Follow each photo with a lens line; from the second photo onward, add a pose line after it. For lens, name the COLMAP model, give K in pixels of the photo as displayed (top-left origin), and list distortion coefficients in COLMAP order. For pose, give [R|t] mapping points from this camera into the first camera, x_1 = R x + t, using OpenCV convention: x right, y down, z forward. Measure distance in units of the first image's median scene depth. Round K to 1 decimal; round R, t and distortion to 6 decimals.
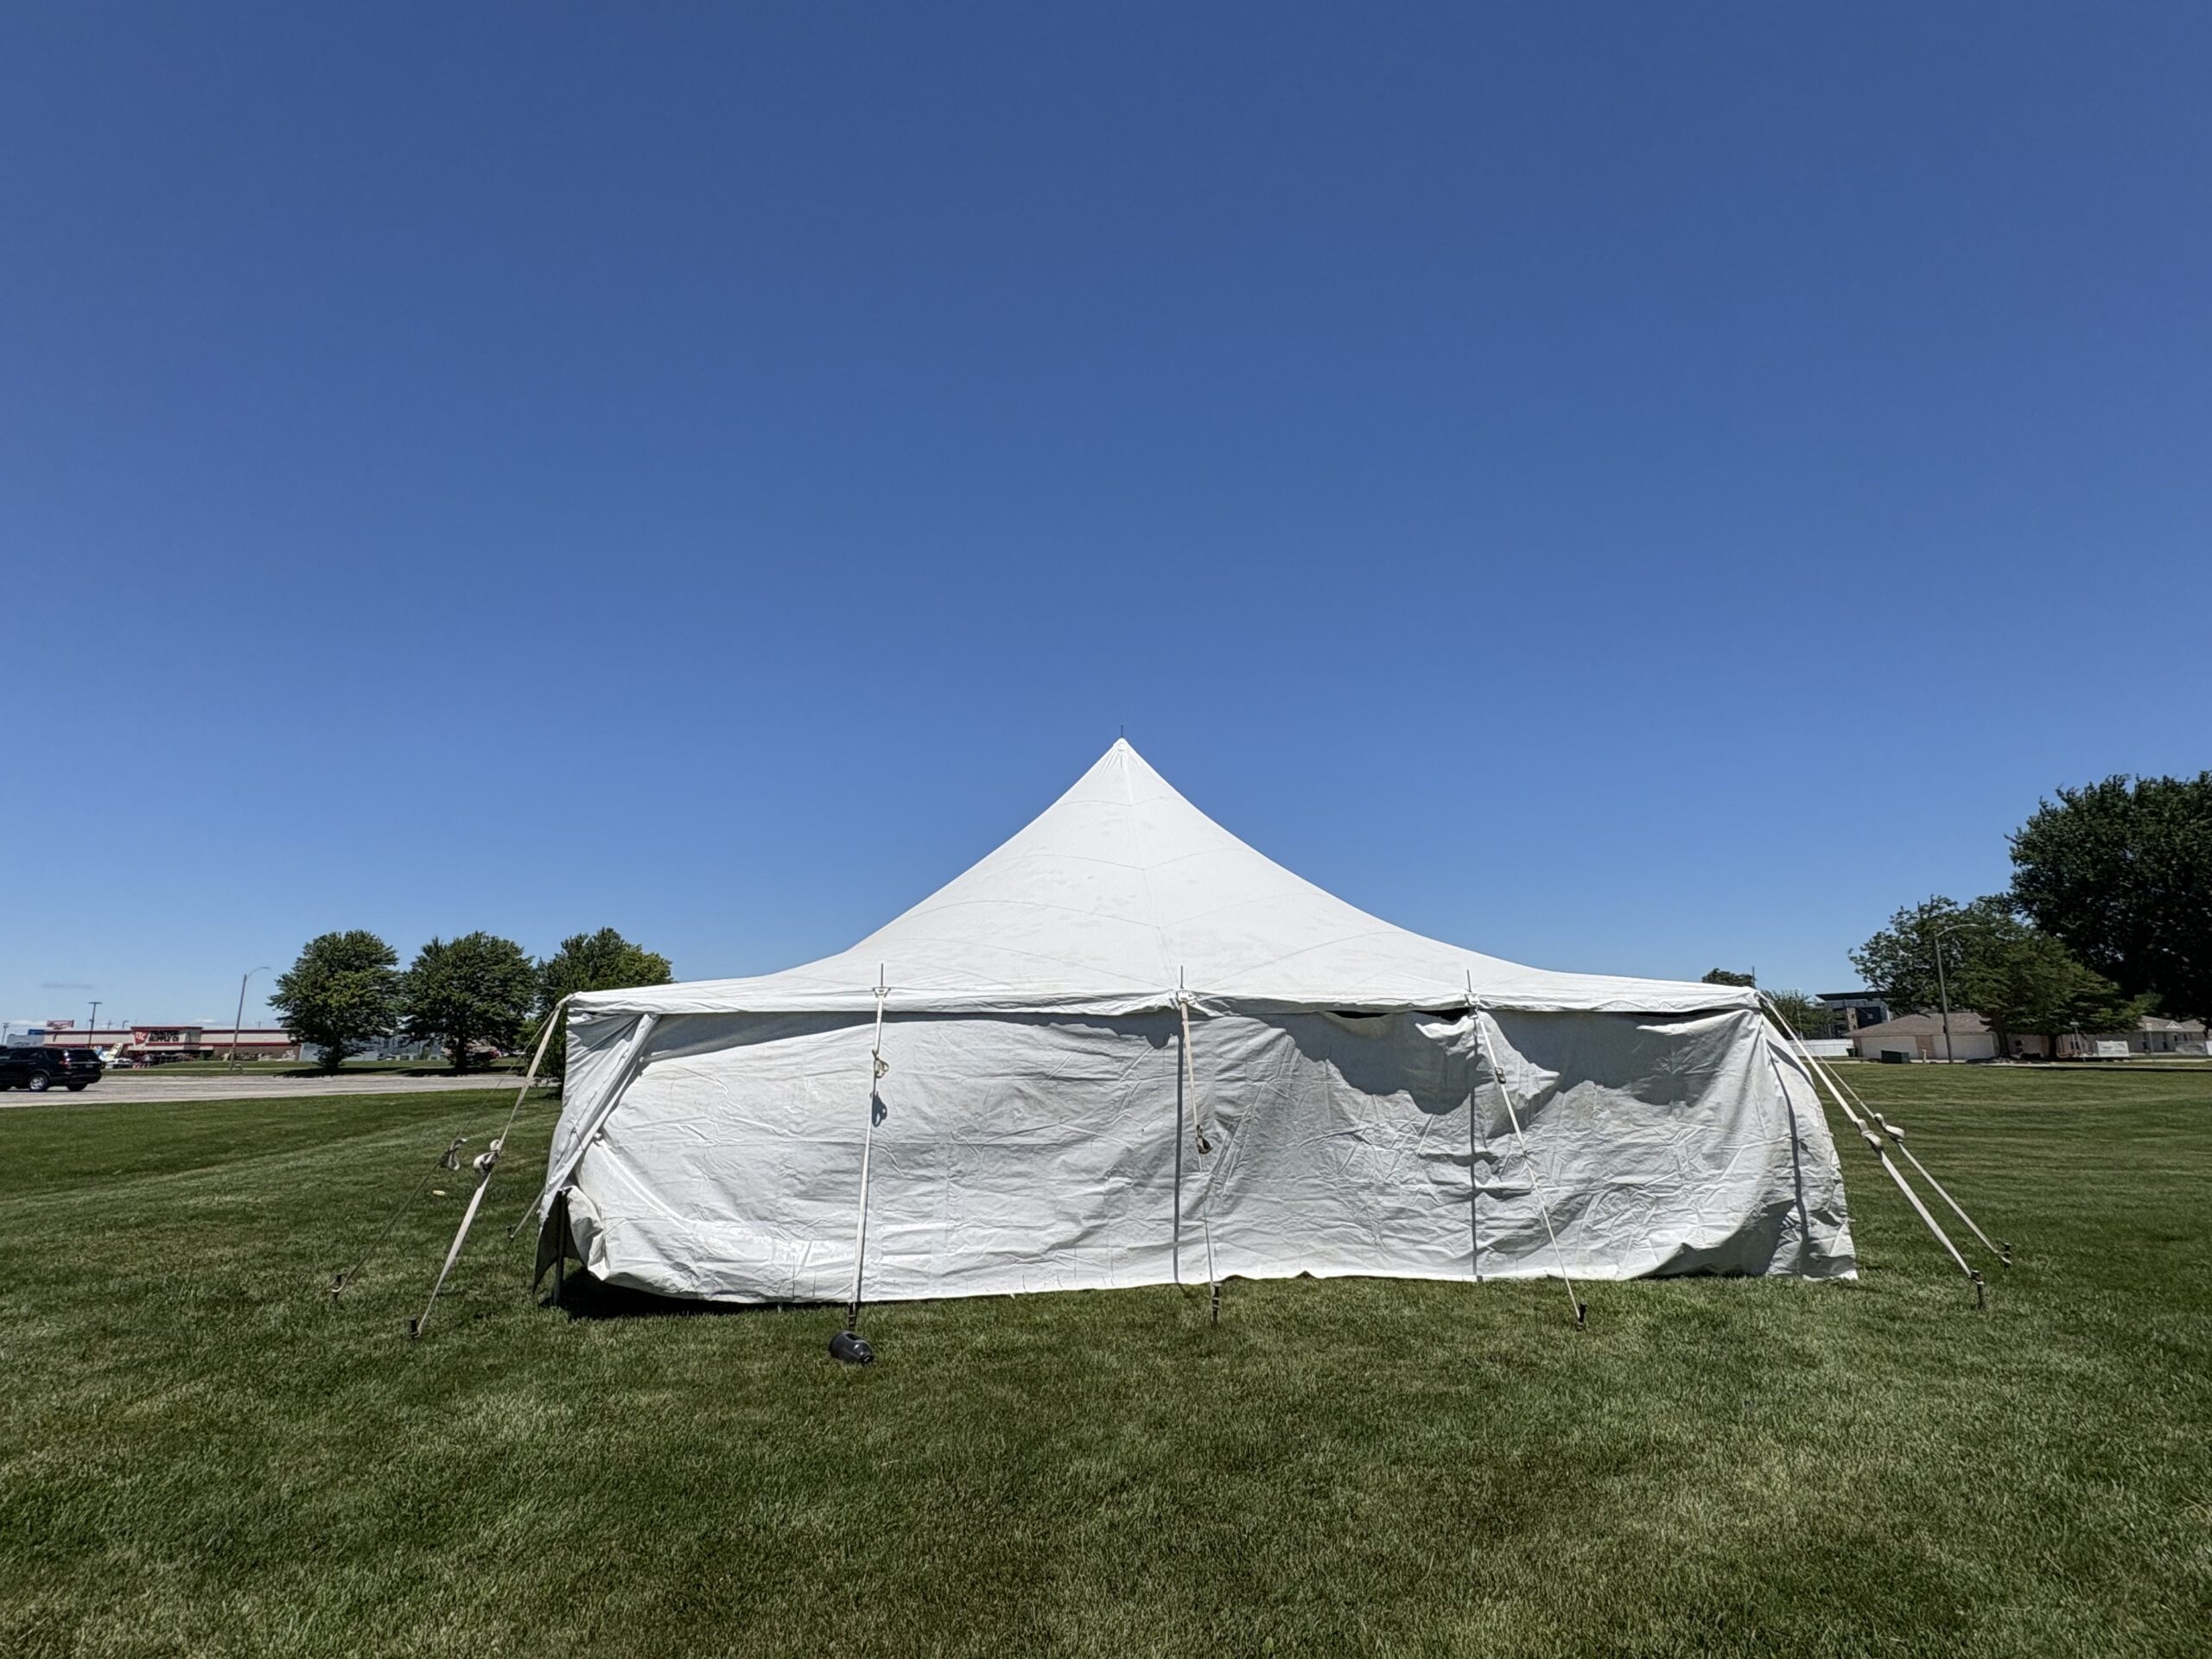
lens RADIAL K [[1084.3, 0, 1102.0], [0, 1084.3, 838.0], [0, 0, 1]] dist [-0.005273, 0.000644]
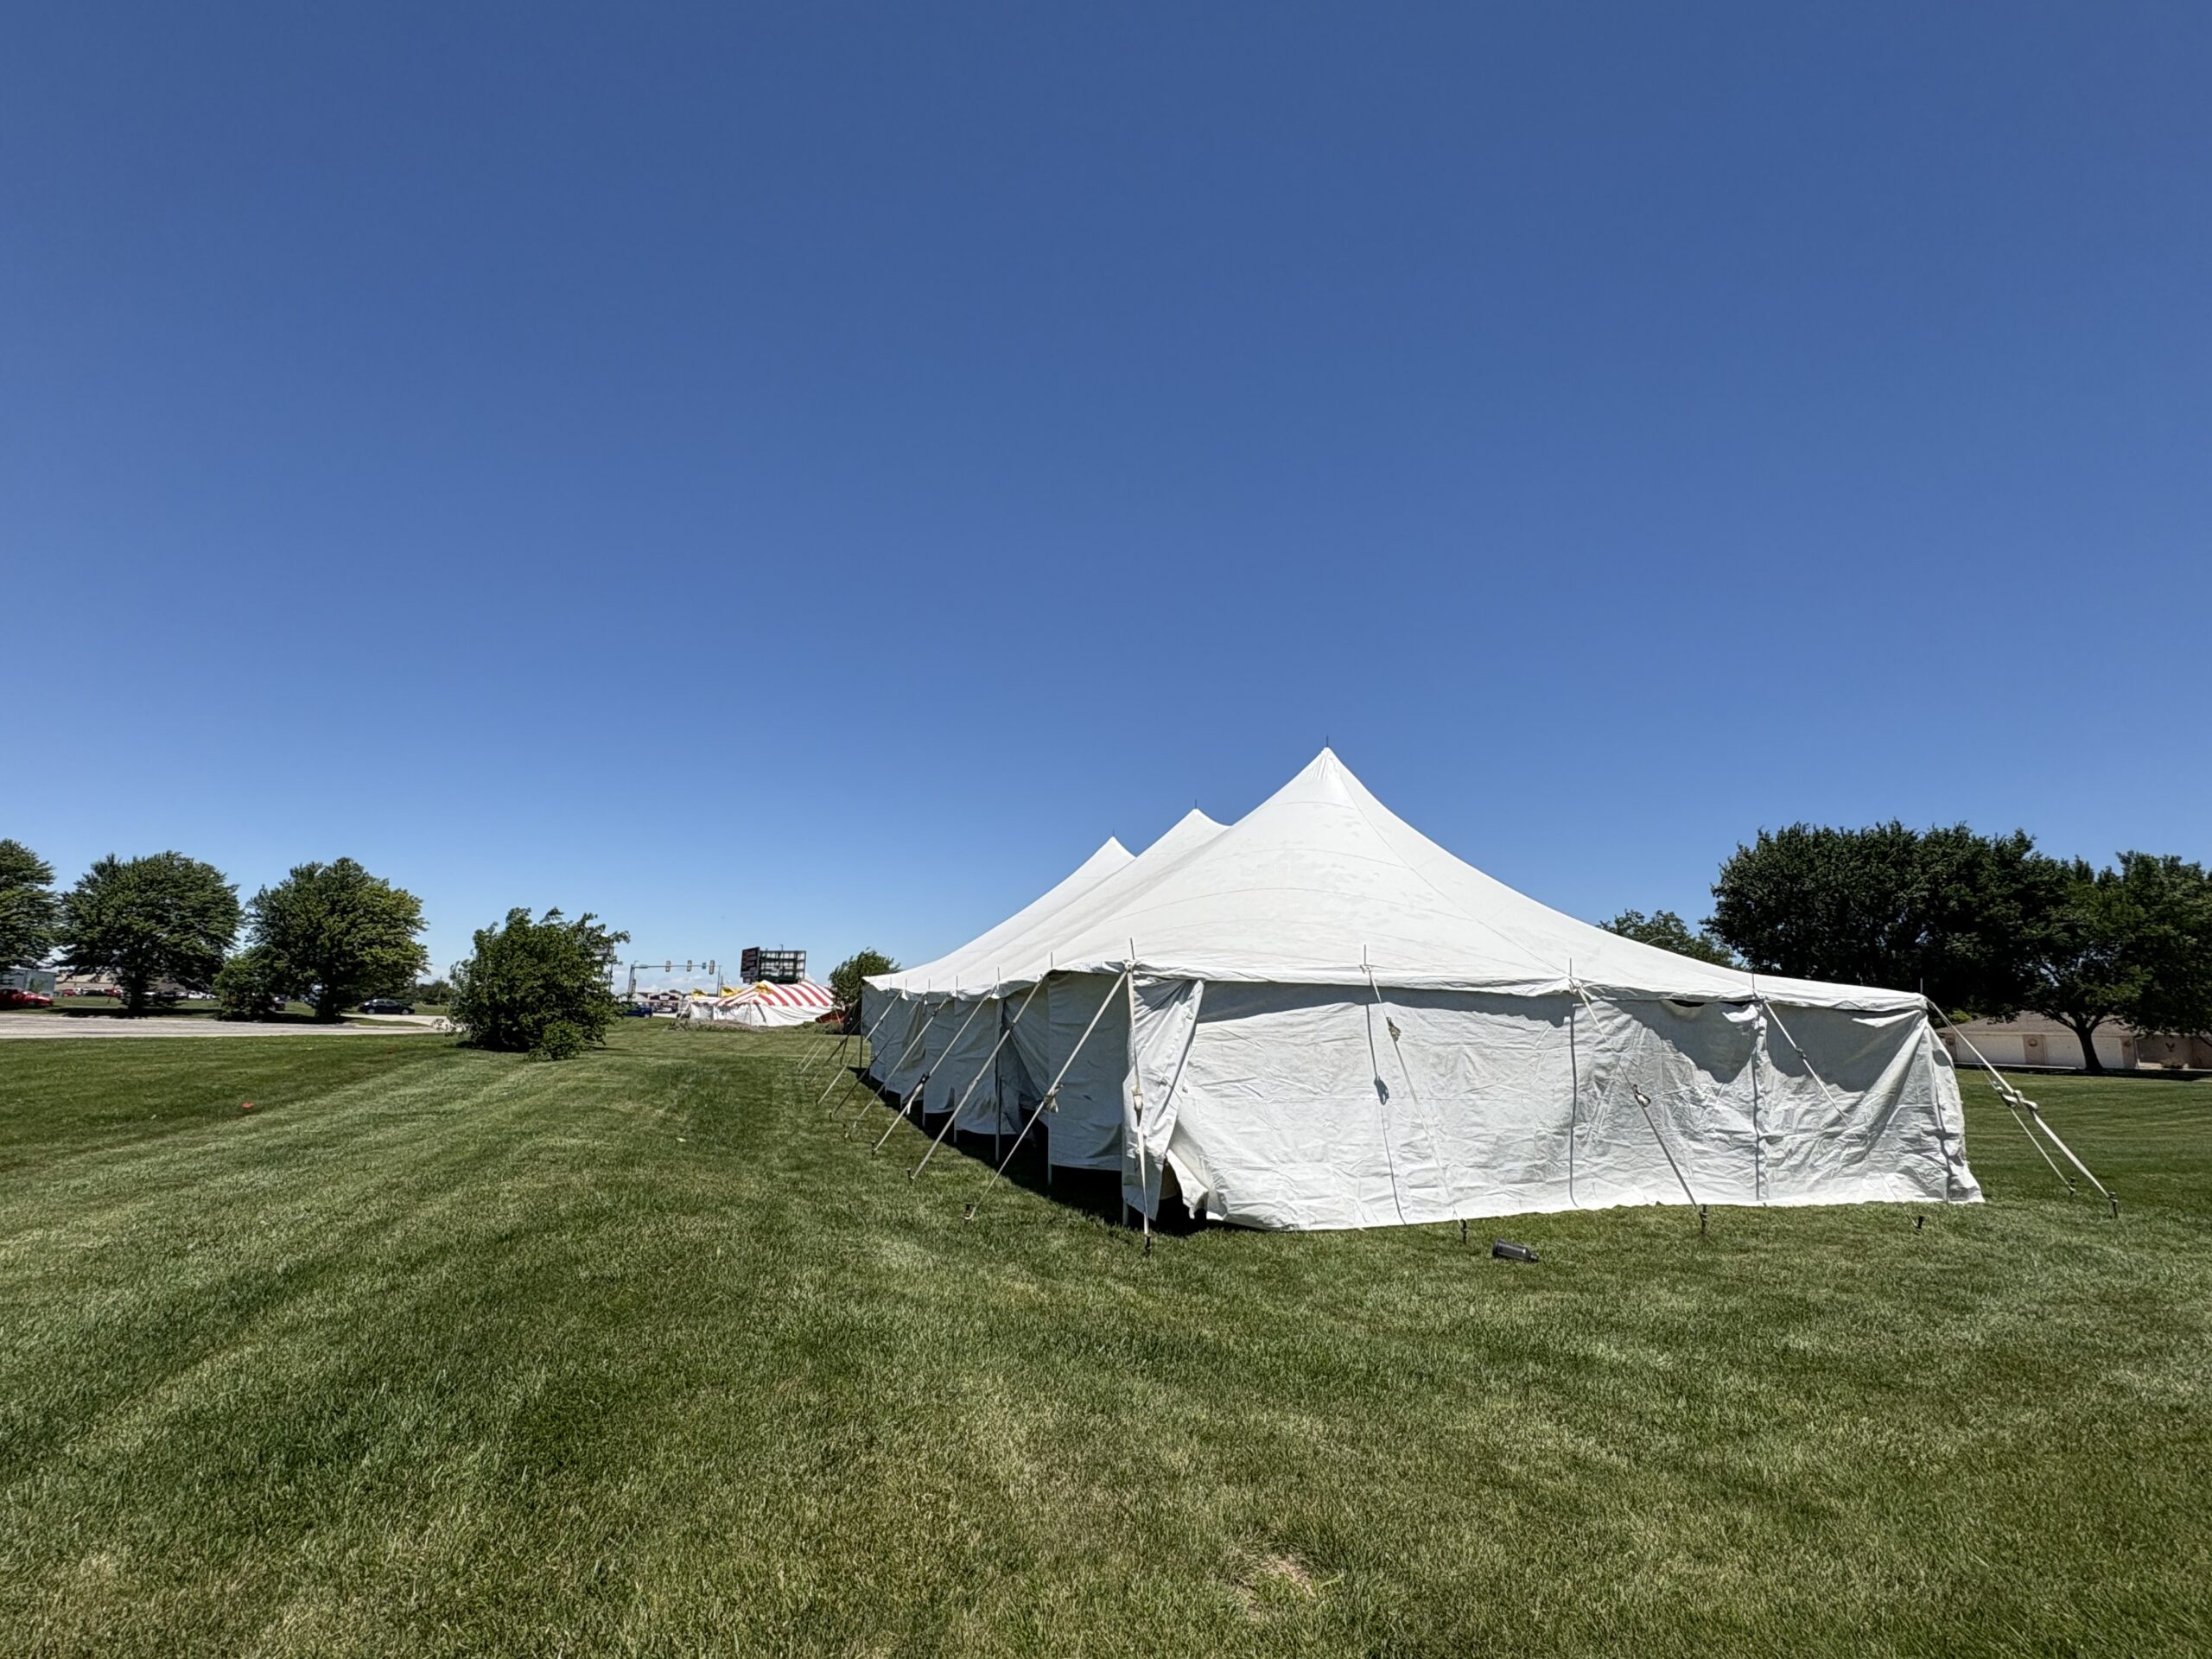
lens RADIAL K [[1084.3, 0, 1111.2], [0, 1084.3, 827.6], [0, 0, 1]] dist [-0.005273, 0.000644]
pose [[0.966881, 0.076536, 0.243483, -0.751679], [-0.081168, 0.996659, 0.009033, -0.000265], [-0.241978, -0.028497, 0.969863, -0.074319]]
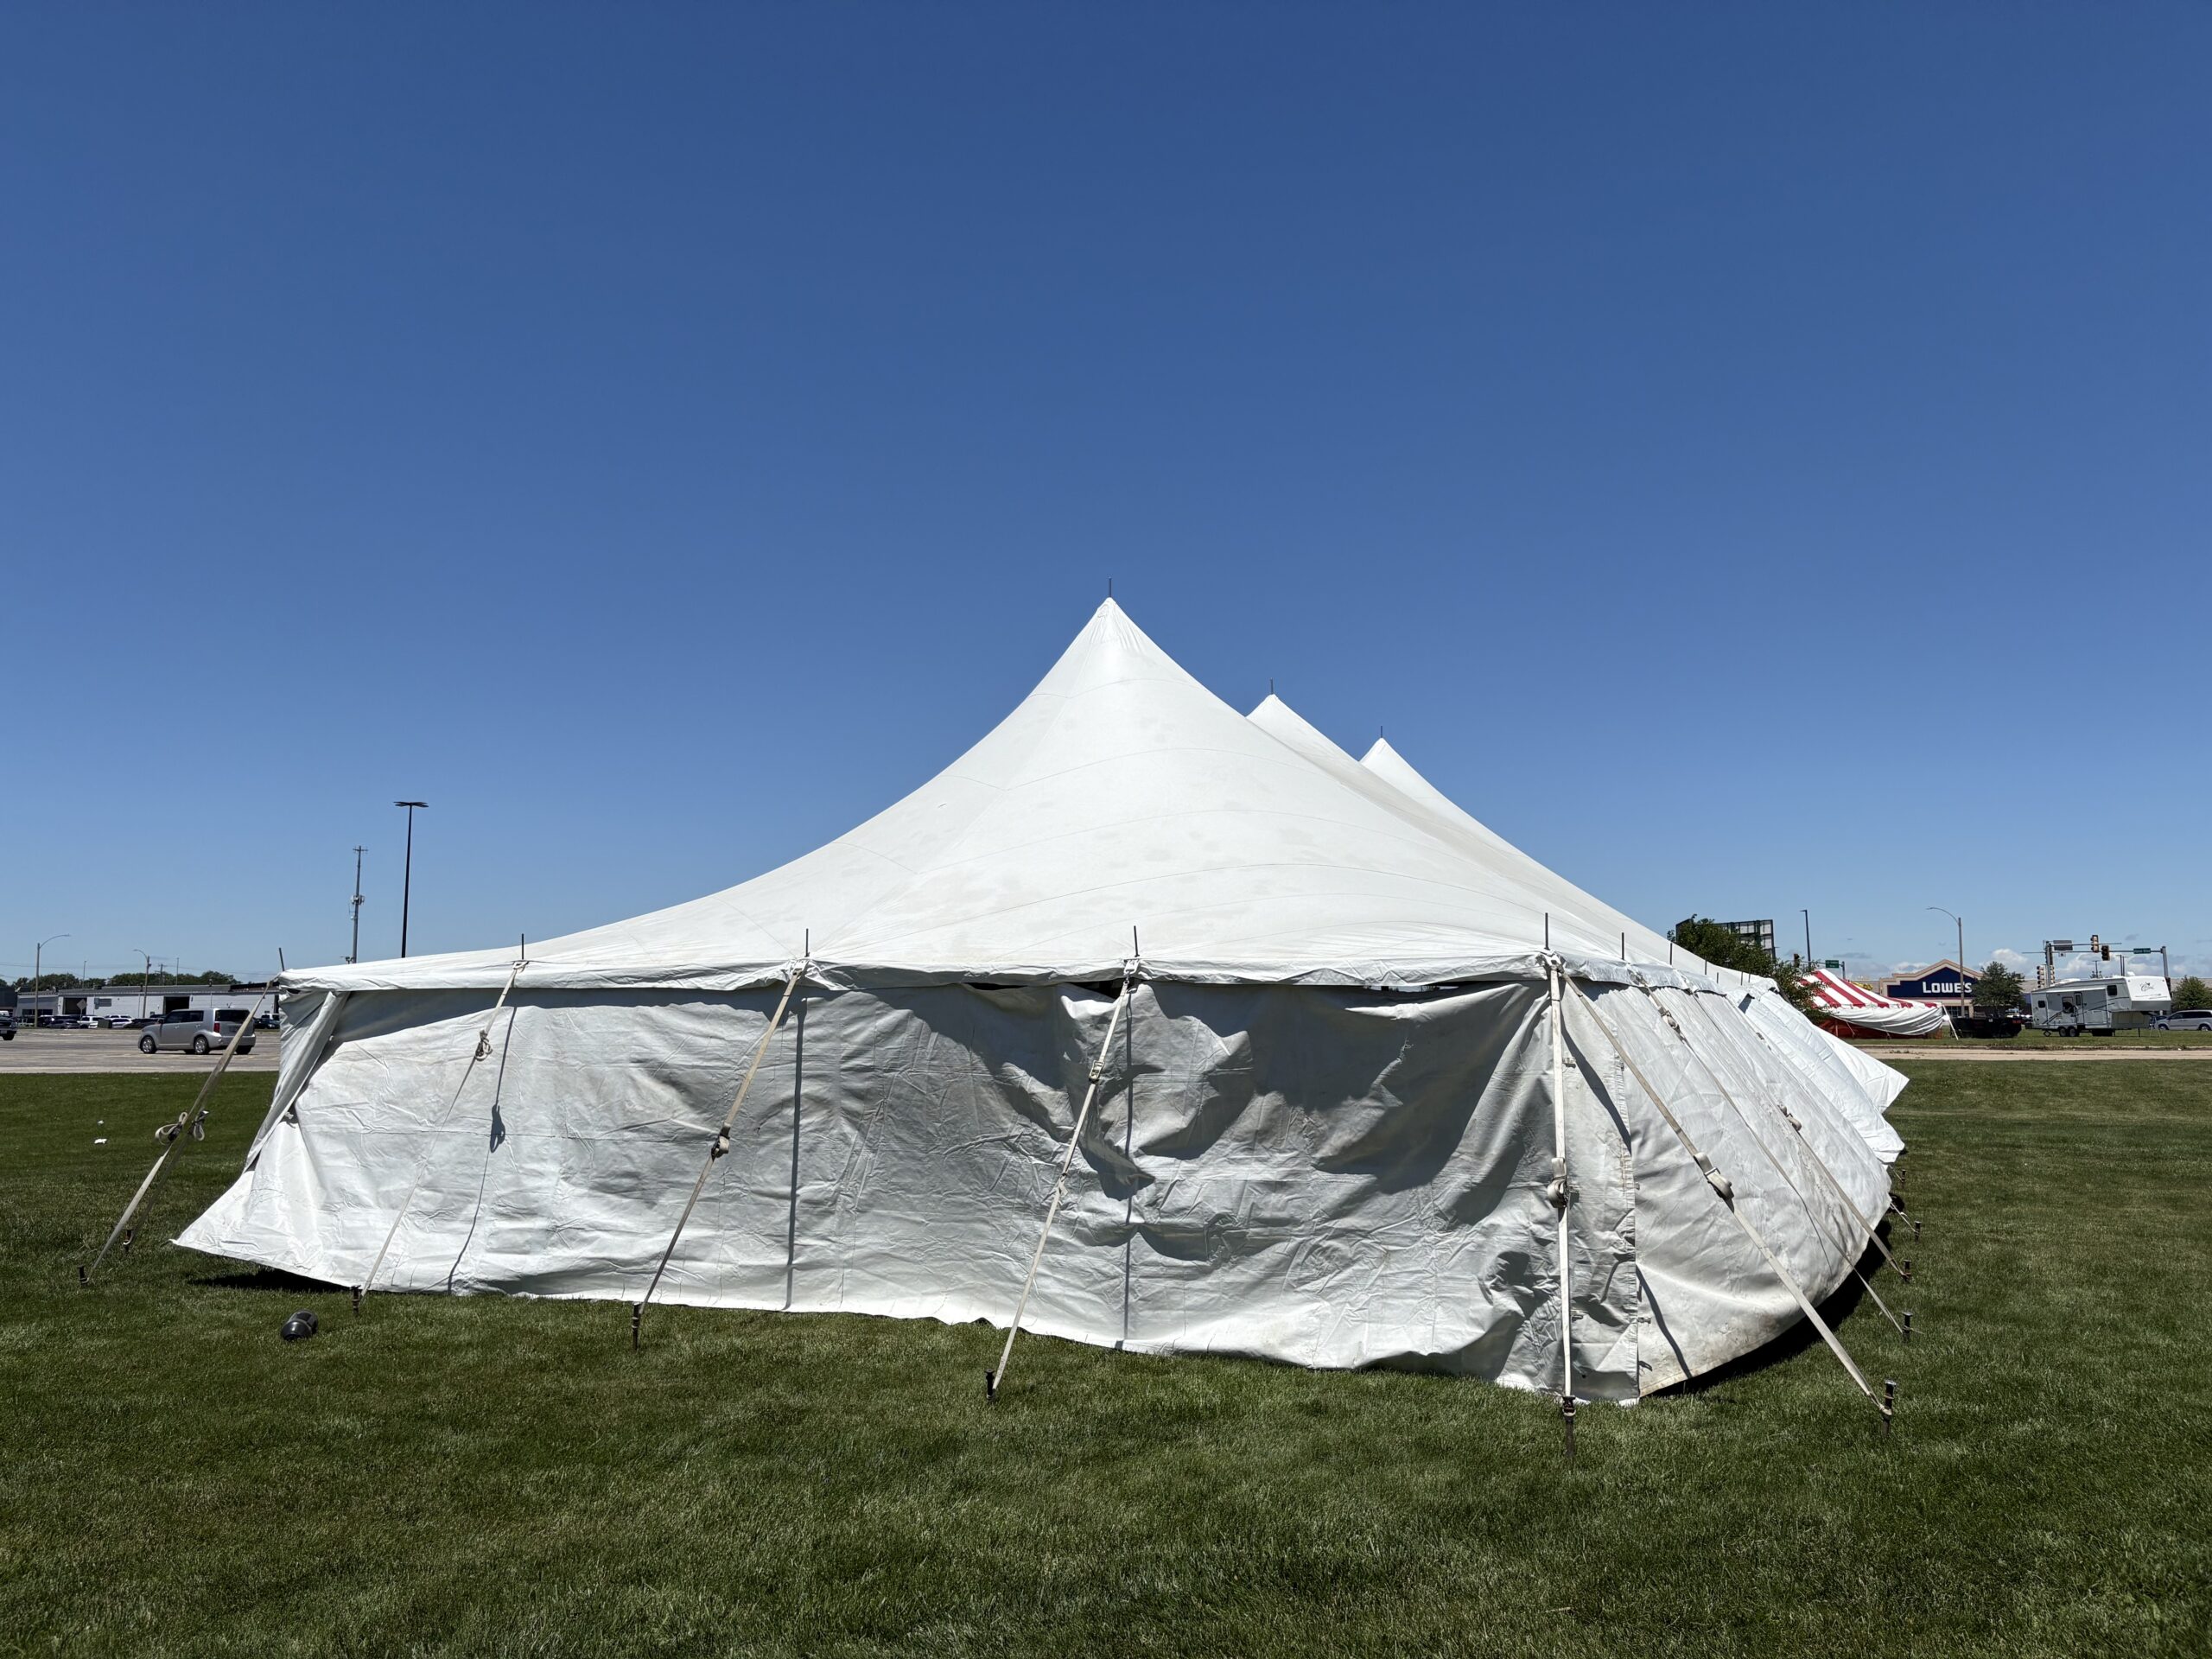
lens RADIAL K [[1693.4, 0, 1105.6], [0, 1693.4, 822.7], [0, 0, 1]] dist [0.117993, -0.002984]
pose [[0.871306, -0.047007, -0.488483, 0.894733], [0.087425, 0.994347, 0.060253, -0.018113], [0.482890, -0.095205, 0.870490, 0.008725]]
